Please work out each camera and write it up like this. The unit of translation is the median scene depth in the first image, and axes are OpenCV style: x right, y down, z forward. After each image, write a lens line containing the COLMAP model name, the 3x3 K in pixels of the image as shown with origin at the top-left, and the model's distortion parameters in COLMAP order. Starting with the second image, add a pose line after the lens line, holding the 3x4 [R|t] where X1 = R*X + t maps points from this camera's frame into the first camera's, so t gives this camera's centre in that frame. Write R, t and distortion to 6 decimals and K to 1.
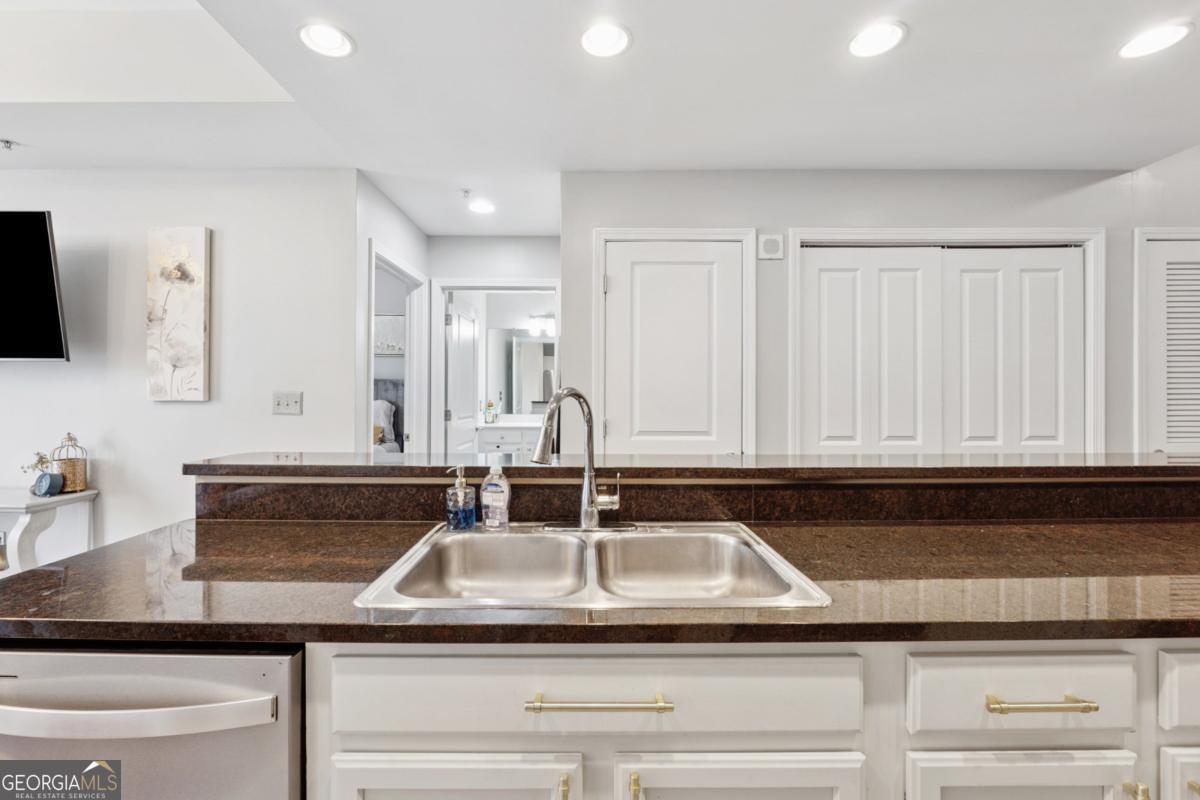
lens RADIAL K [[503.2, 0, 588.8], [0, 503.2, 395.5], [0, 0, 1]] dist [-0.006698, 0.000976]
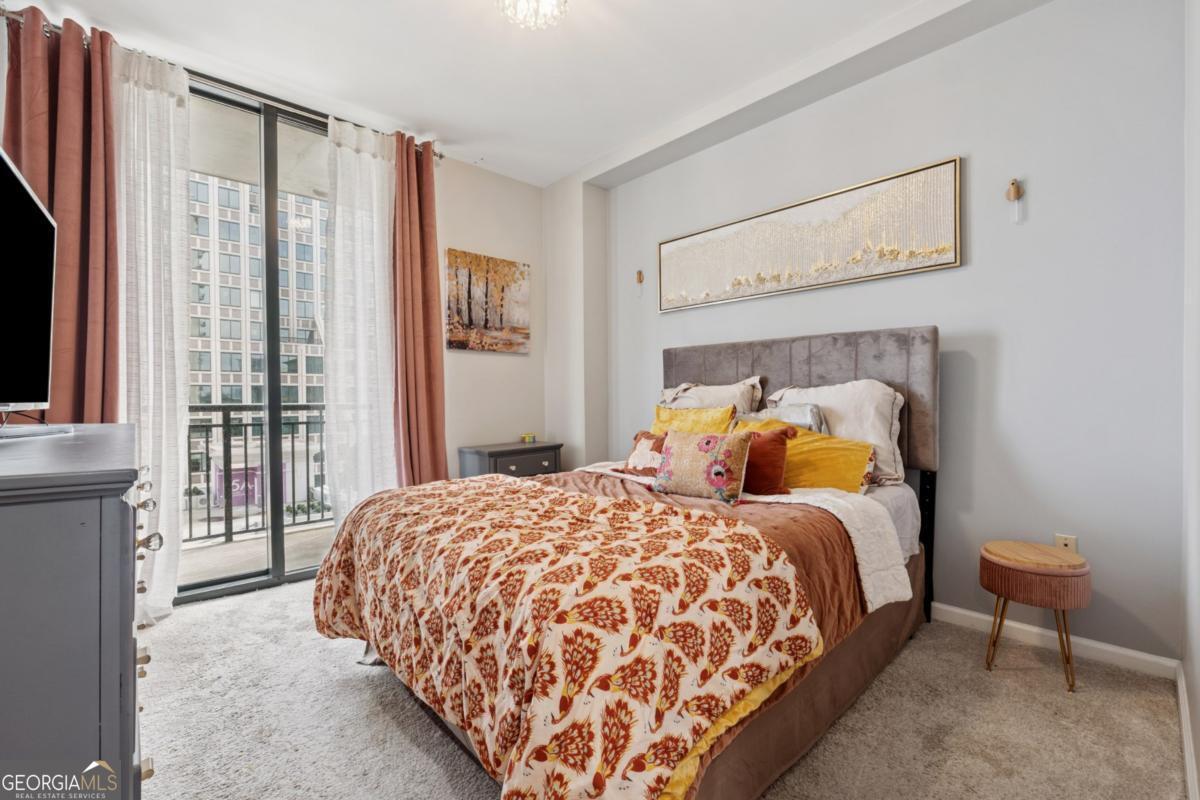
lens RADIAL K [[503.2, 0, 599.8], [0, 503.2, 396.7], [0, 0, 1]] dist [-0.006698, 0.000976]
pose [[0.673778, -0.002199, -0.738931, -0.253226], [0.006303, 0.999976, 0.002771, 0.020735], [0.738907, -0.006525, 0.673776, 0.551667]]
